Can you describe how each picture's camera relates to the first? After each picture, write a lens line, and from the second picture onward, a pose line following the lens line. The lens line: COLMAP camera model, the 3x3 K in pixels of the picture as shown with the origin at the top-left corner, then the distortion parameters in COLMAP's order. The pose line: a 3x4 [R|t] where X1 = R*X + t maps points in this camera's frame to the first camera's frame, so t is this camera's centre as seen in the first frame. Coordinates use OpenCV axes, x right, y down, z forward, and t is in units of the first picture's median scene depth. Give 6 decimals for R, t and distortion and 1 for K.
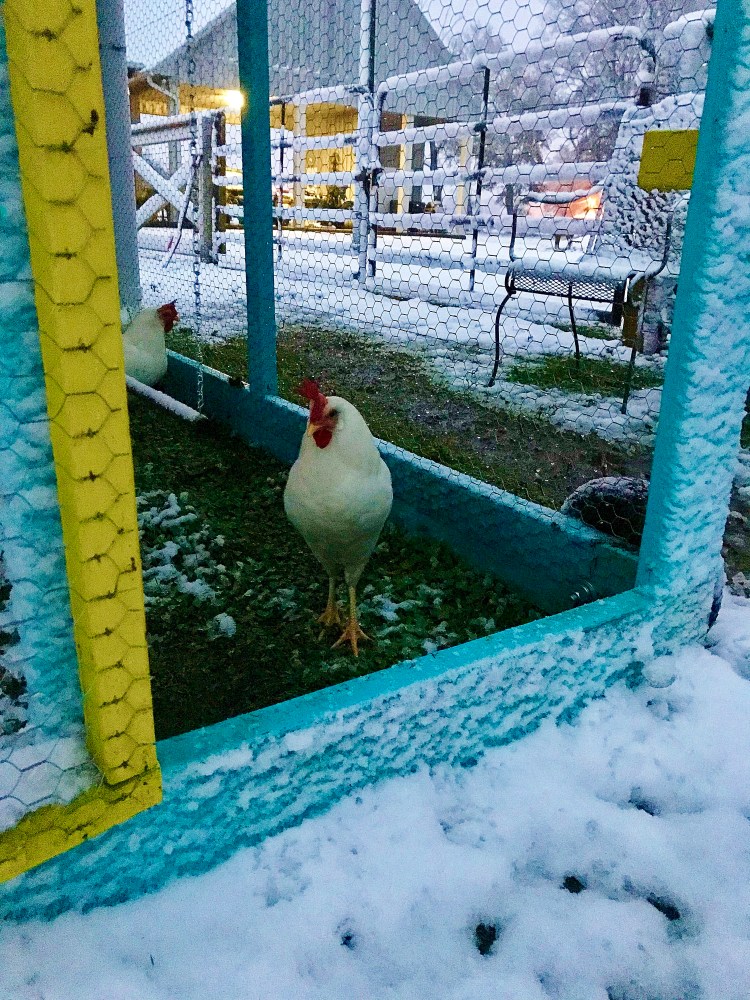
lens RADIAL K [[817.6, 0, 373.6], [0, 817.6, 478.9], [0, 0, 1]] dist [0.091936, -0.135903]
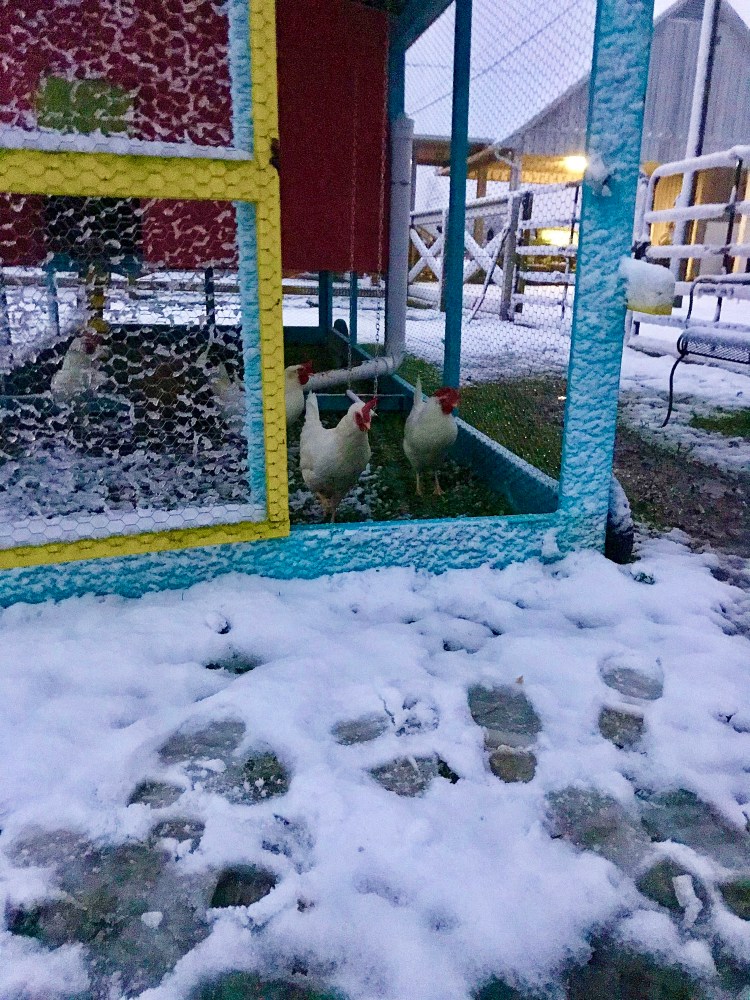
lens RADIAL K [[817.6, 0, 373.6], [0, 817.6, 478.9], [0, 0, 1]] dist [0.091936, -0.135903]
pose [[0.922861, 0.093050, -0.373722, 0.693740], [-0.115301, 0.992620, -0.037578, 0.194059], [0.367468, 0.077770, 0.926779, -0.985397]]
